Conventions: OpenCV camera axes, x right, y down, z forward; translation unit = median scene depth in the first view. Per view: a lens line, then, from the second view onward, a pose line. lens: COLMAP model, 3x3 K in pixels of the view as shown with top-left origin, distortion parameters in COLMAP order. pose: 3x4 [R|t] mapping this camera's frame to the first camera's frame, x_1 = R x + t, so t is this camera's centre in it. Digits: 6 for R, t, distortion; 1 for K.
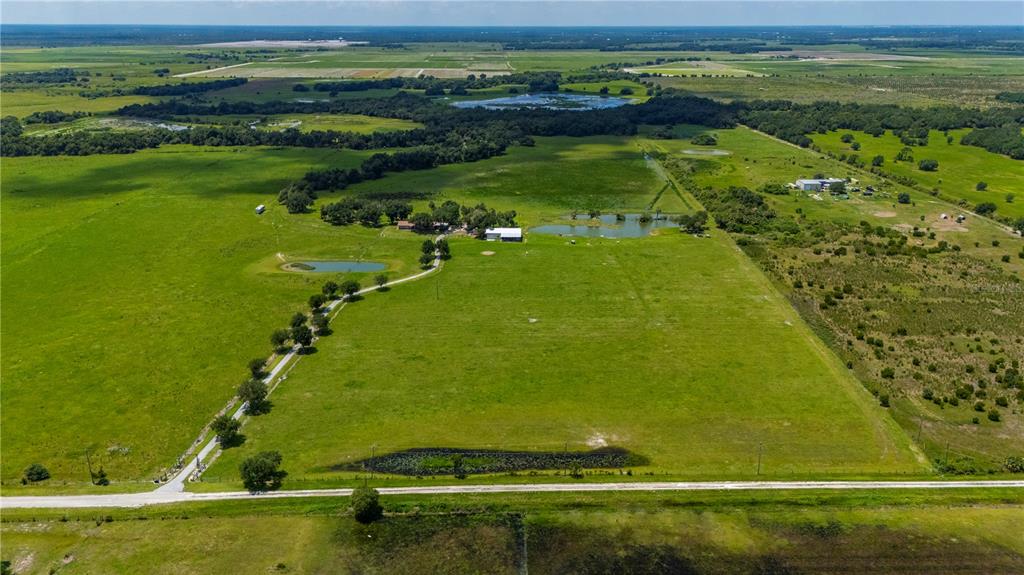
lens RADIAL K [[740.6, 0, 511.4], [0, 740.6, 275.9], [0, 0, 1]] dist [0.059521, -0.062806]
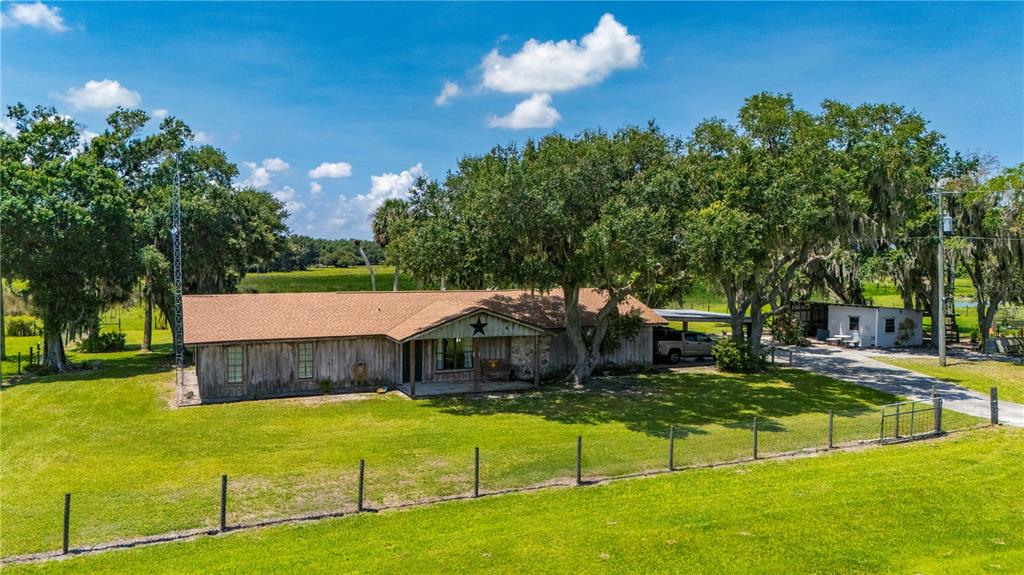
lens RADIAL K [[740.6, 0, 511.4], [0, 740.6, 275.9], [0, 0, 1]] dist [0.059521, -0.062806]
pose [[0.904327, -0.012949, 0.426645, -0.203572], [0.133765, 0.957787, -0.254462, -0.069726], [-0.405340, 0.287187, 0.867884, 1.220630]]
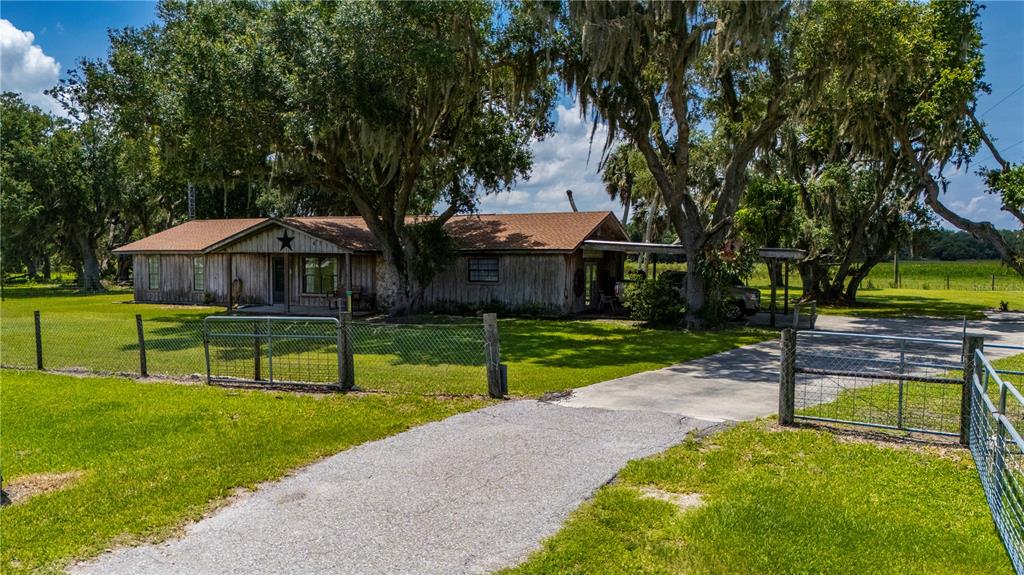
lens RADIAL K [[740.6, 0, 511.4], [0, 740.6, 275.9], [0, 0, 1]] dist [0.059521, -0.062806]
pose [[0.930762, 0.006388, -0.365569, -0.112585], [-0.112246, 0.956557, -0.269072, -0.064252], [0.347969, 0.291476, 0.891044, 1.240145]]
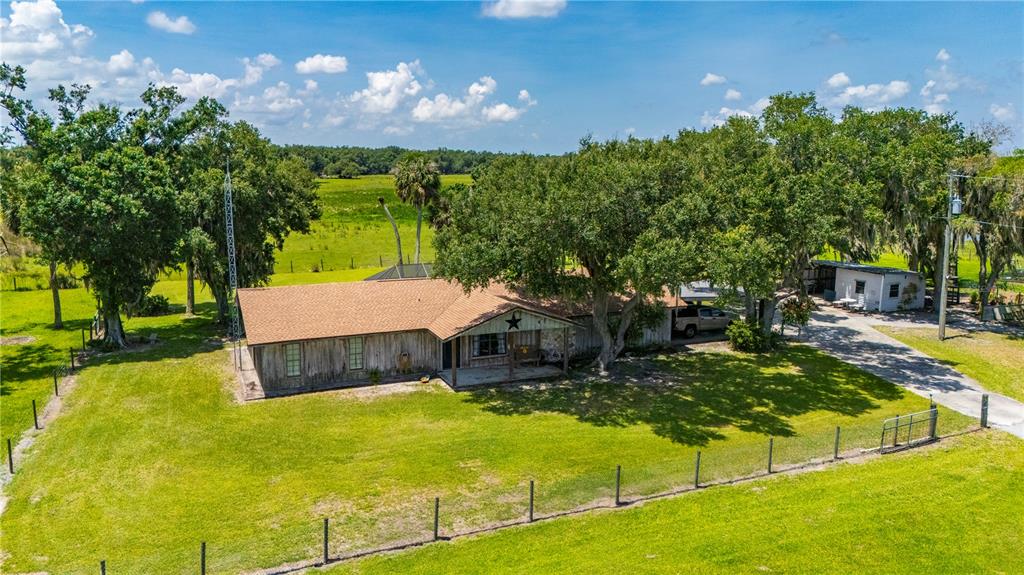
lens RADIAL K [[740.6, 0, 511.4], [0, 740.6, 275.9], [0, 0, 1]] dist [0.059521, -0.062806]
pose [[0.905900, -0.063155, 0.418756, -0.209753], [0.129160, 0.982909, -0.131175, -0.080949], [-0.403315, 0.172918, 0.898575, 1.213416]]
